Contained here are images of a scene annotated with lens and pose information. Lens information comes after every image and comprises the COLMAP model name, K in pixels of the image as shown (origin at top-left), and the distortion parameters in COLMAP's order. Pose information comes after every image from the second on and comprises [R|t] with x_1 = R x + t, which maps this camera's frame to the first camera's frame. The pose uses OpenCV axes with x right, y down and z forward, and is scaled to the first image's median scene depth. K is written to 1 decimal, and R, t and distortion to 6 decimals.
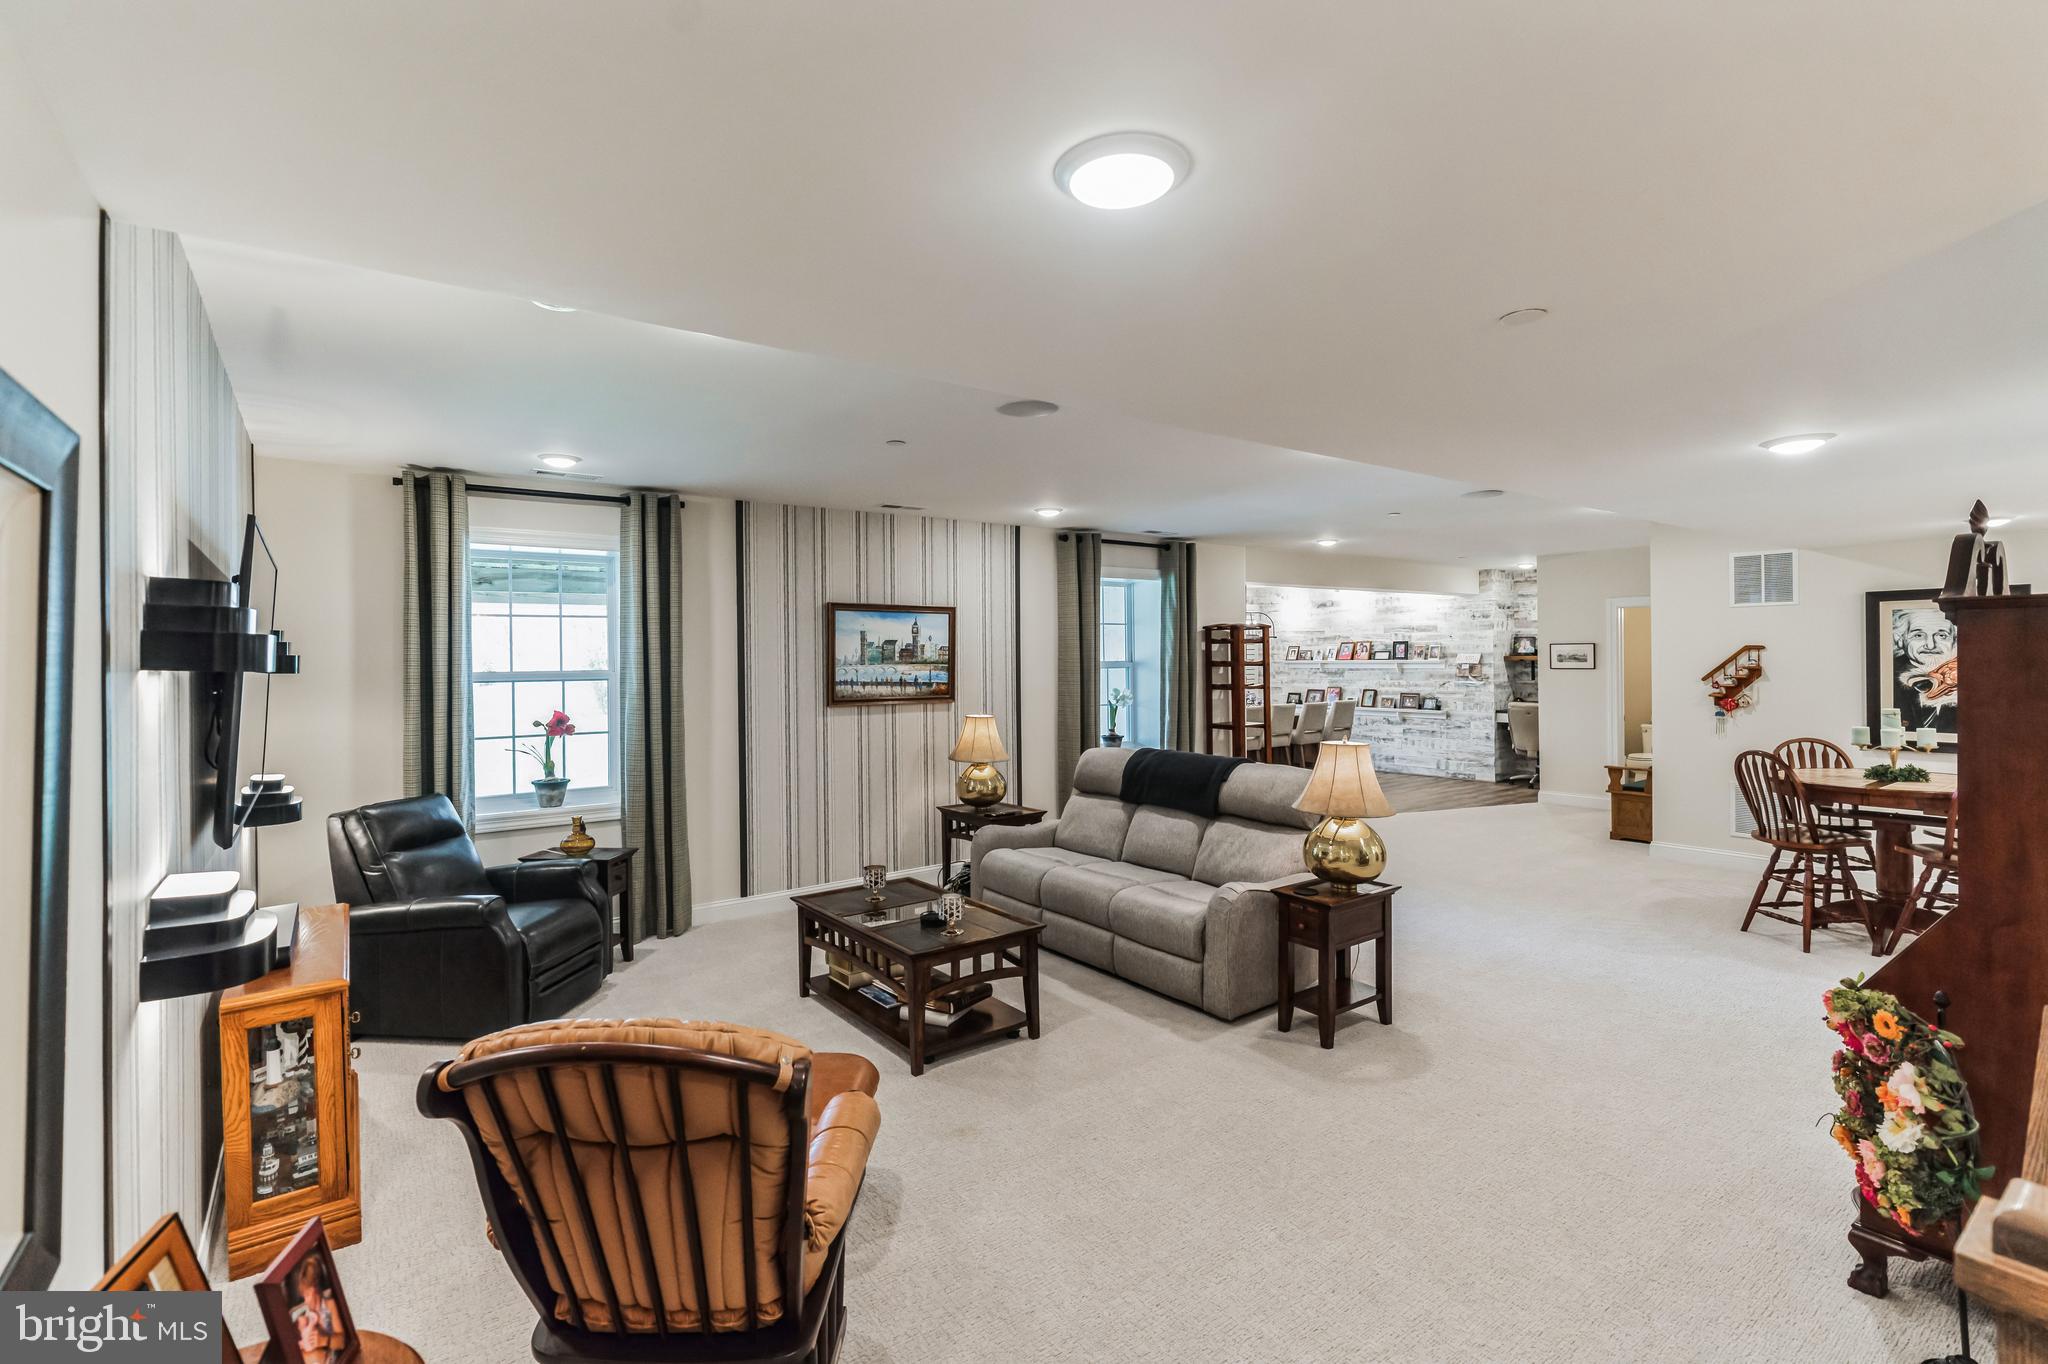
lens RADIAL K [[932.8, 0, 1015.7], [0, 932.8, 668.7], [0, 0, 1]] dist [0.000258, 0.000300]
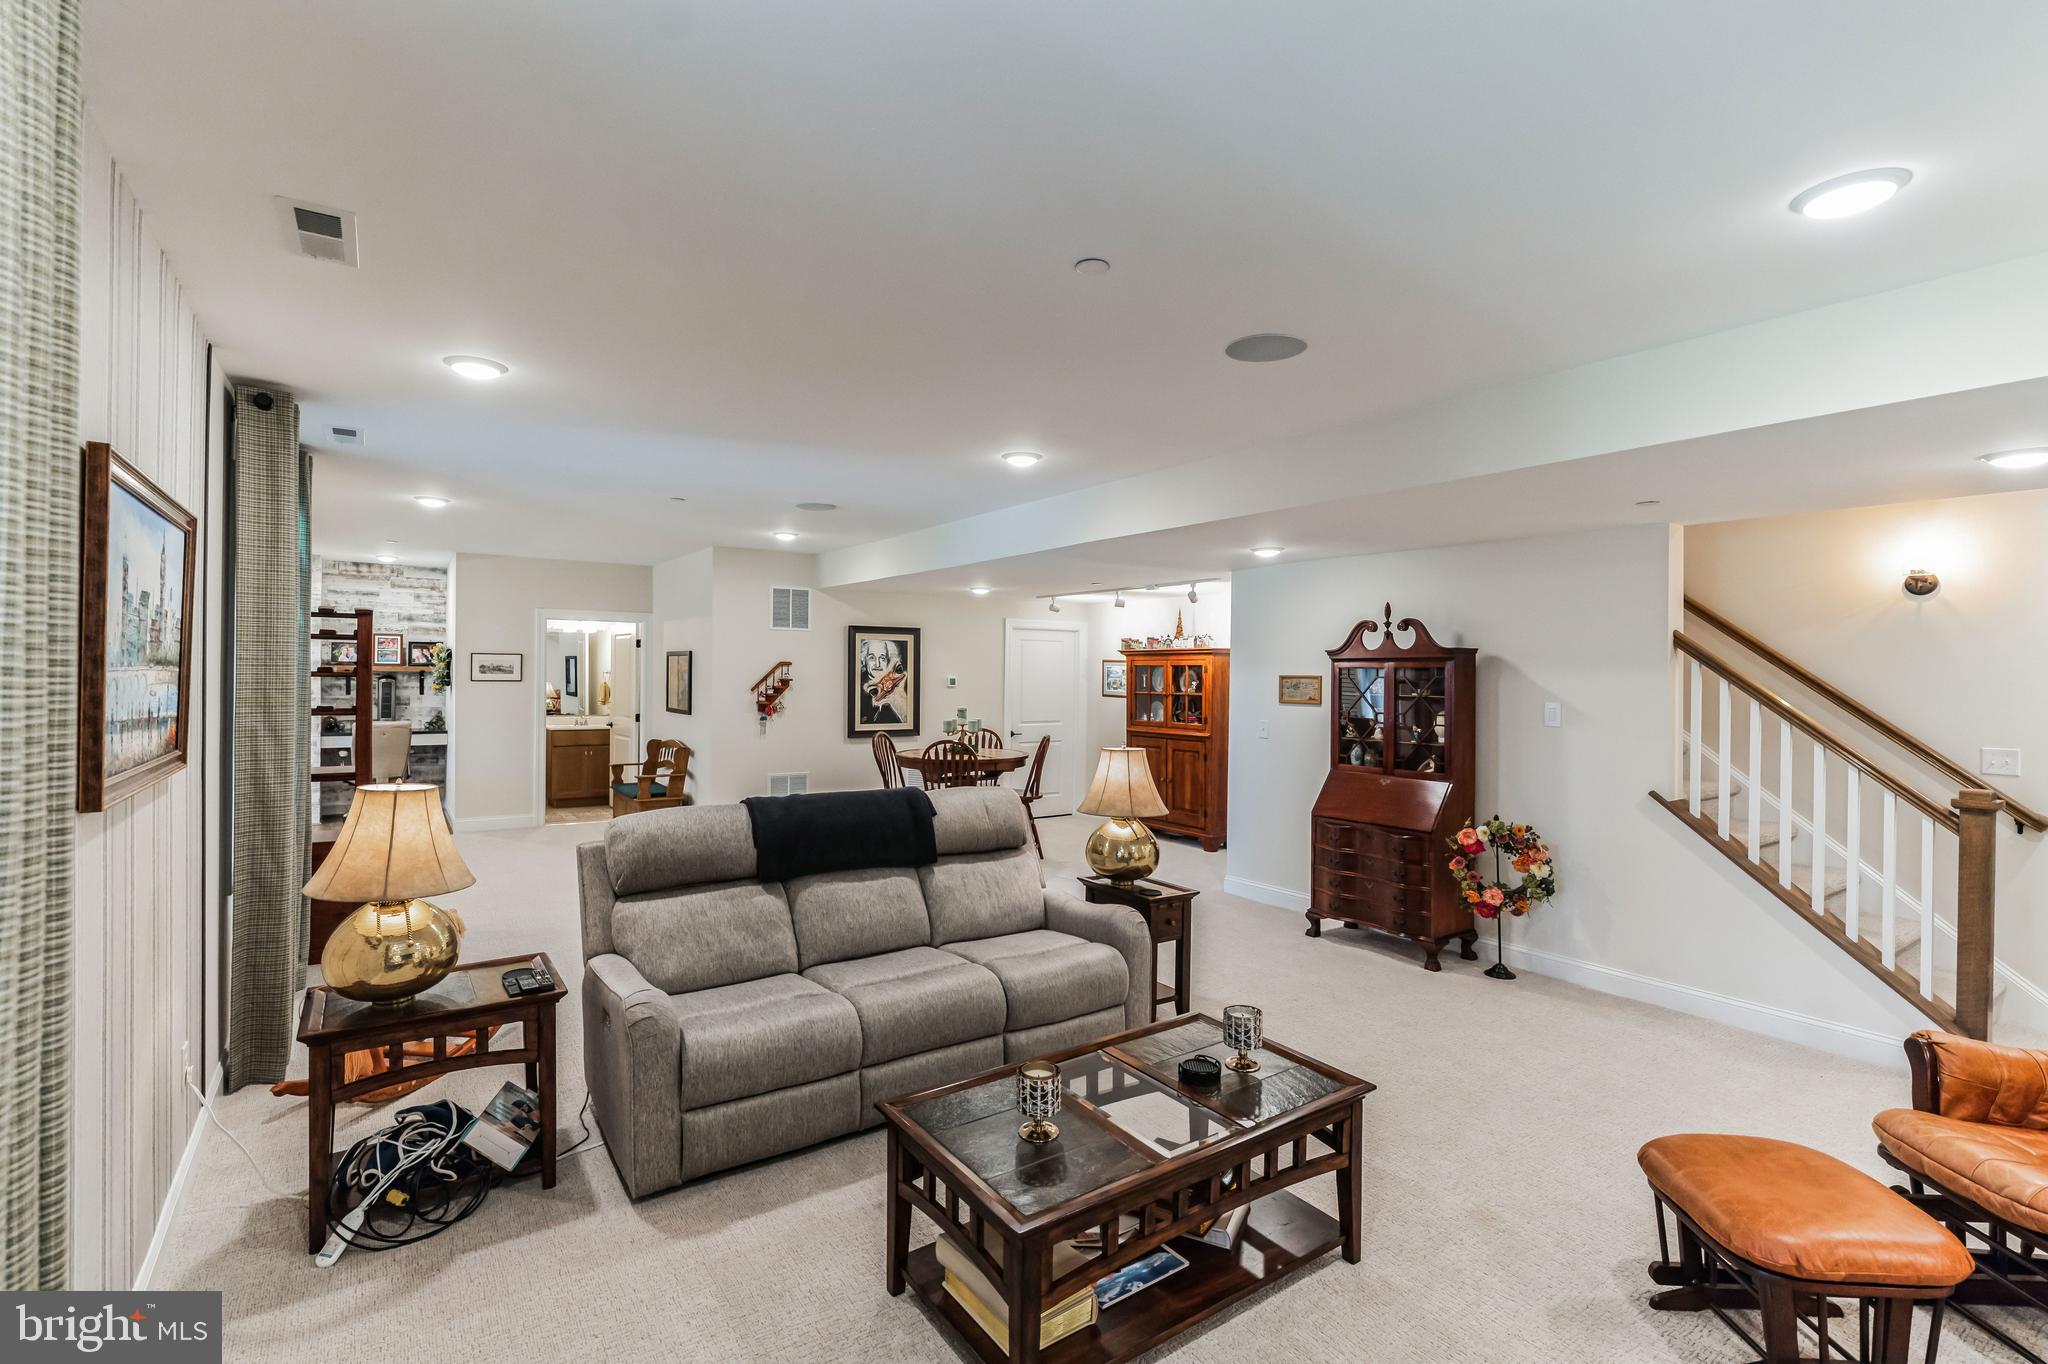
lens RADIAL K [[932.8, 0, 1015.7], [0, 932.8, 668.7], [0, 0, 1]] dist [0.000258, 0.000300]
pose [[0.036798, 0.013379, 0.999233, -0.248126], [0.000711, 0.999910, -0.013415, 0.000587], [-0.999322, 0.001204, 0.036785, 0.371546]]
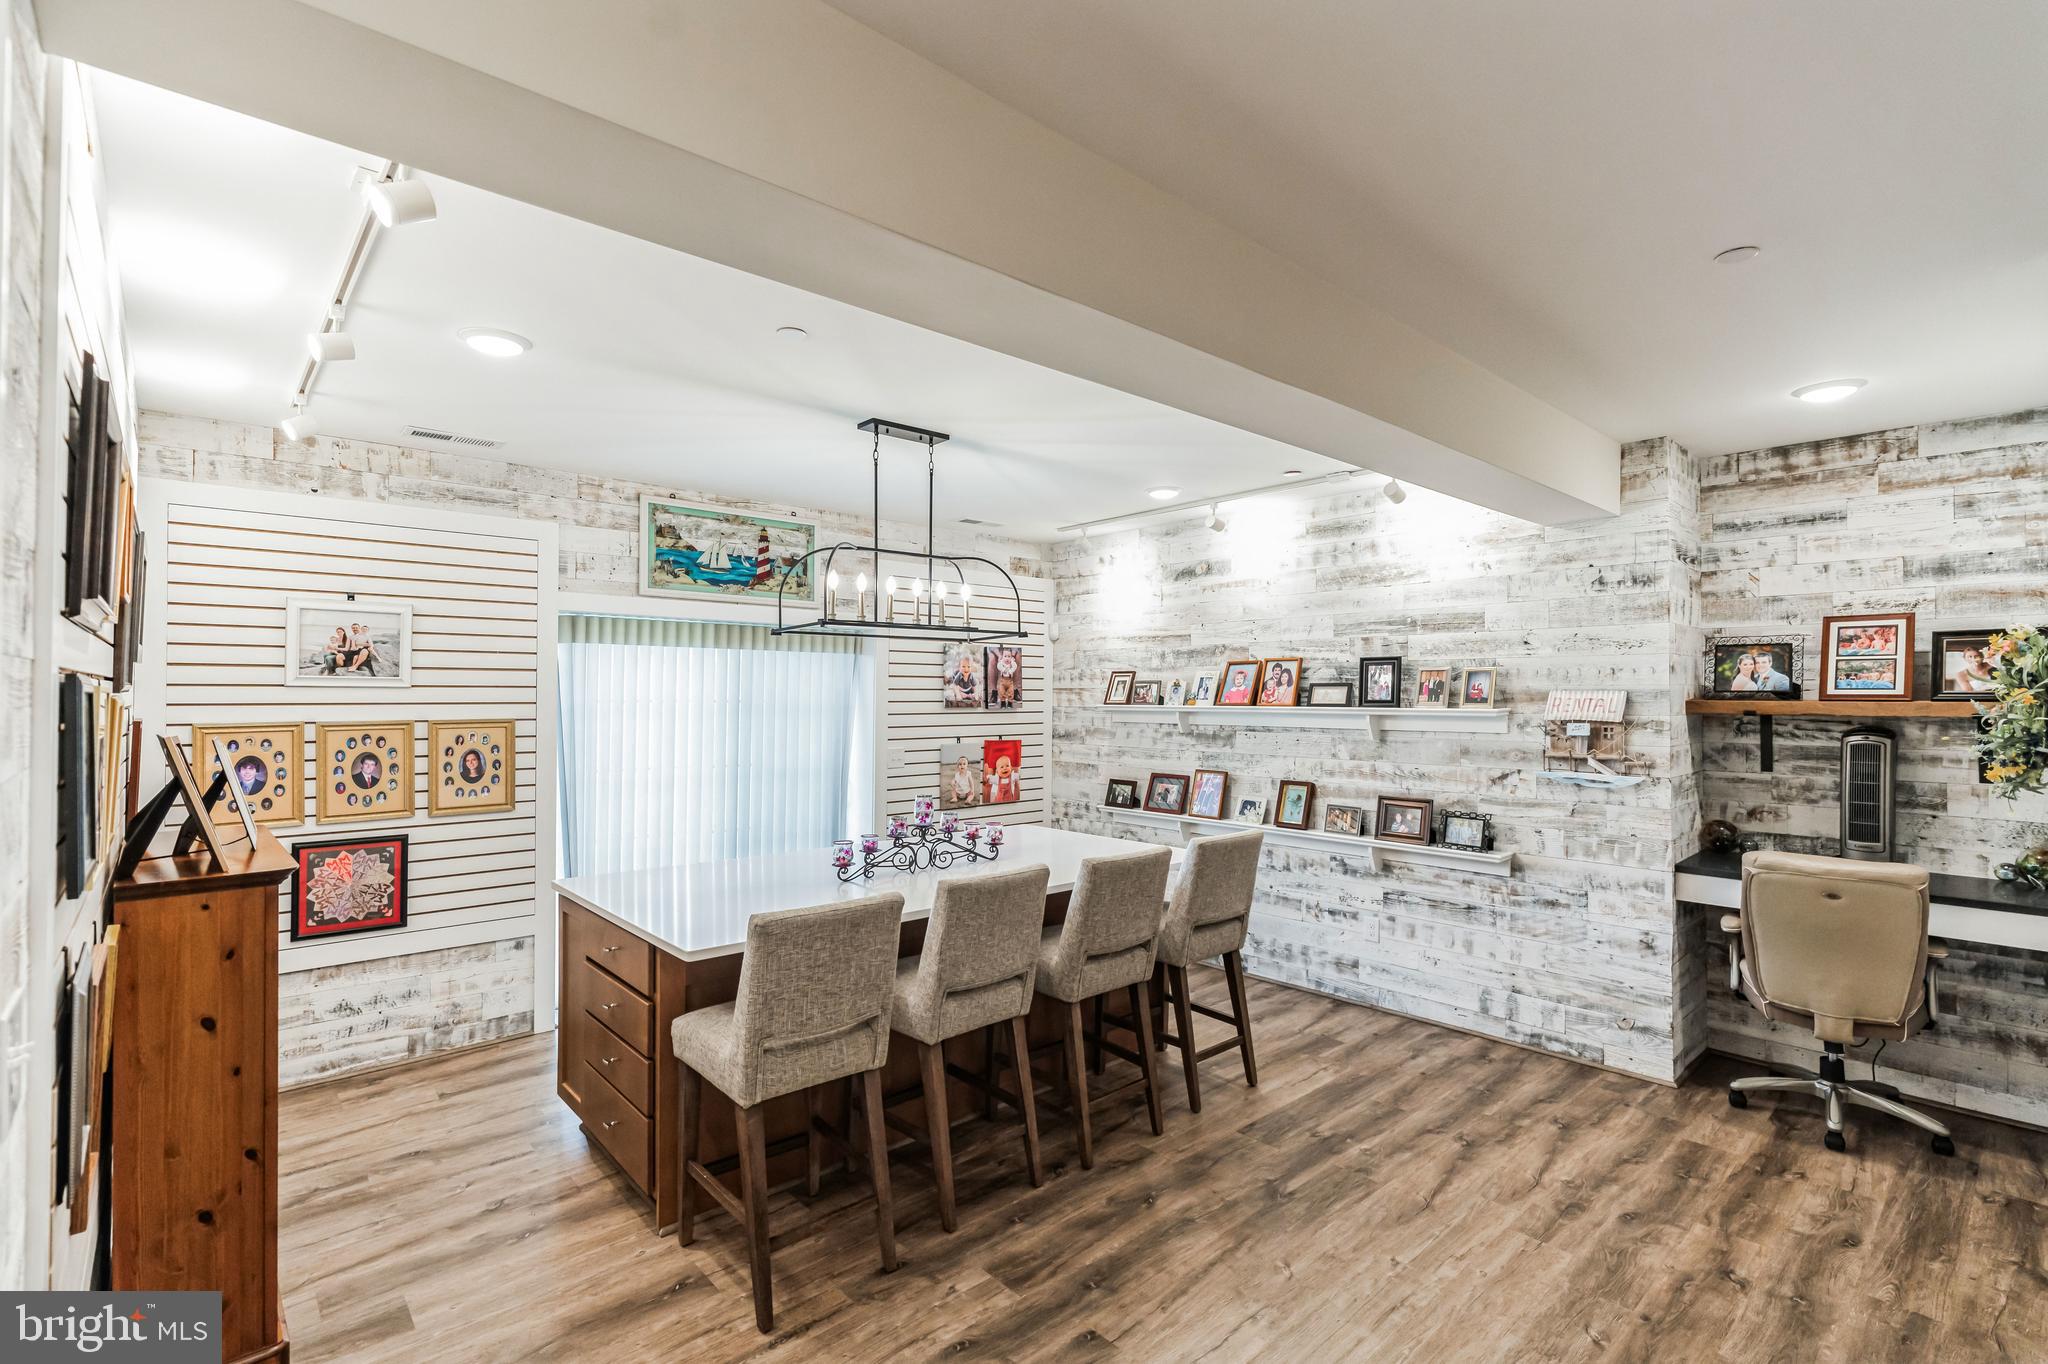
lens RADIAL K [[910.5, 0, 1017.4], [0, 910.5, 694.4], [0, 0, 1]] dist [0.000626, 0.000053]
pose [[0.996277, 0.013695, 0.085114, 0.248570], [-0.012358, 0.999792, -0.016207, -0.007166], [-0.085318, 0.015095, 0.996239, 0.680363]]
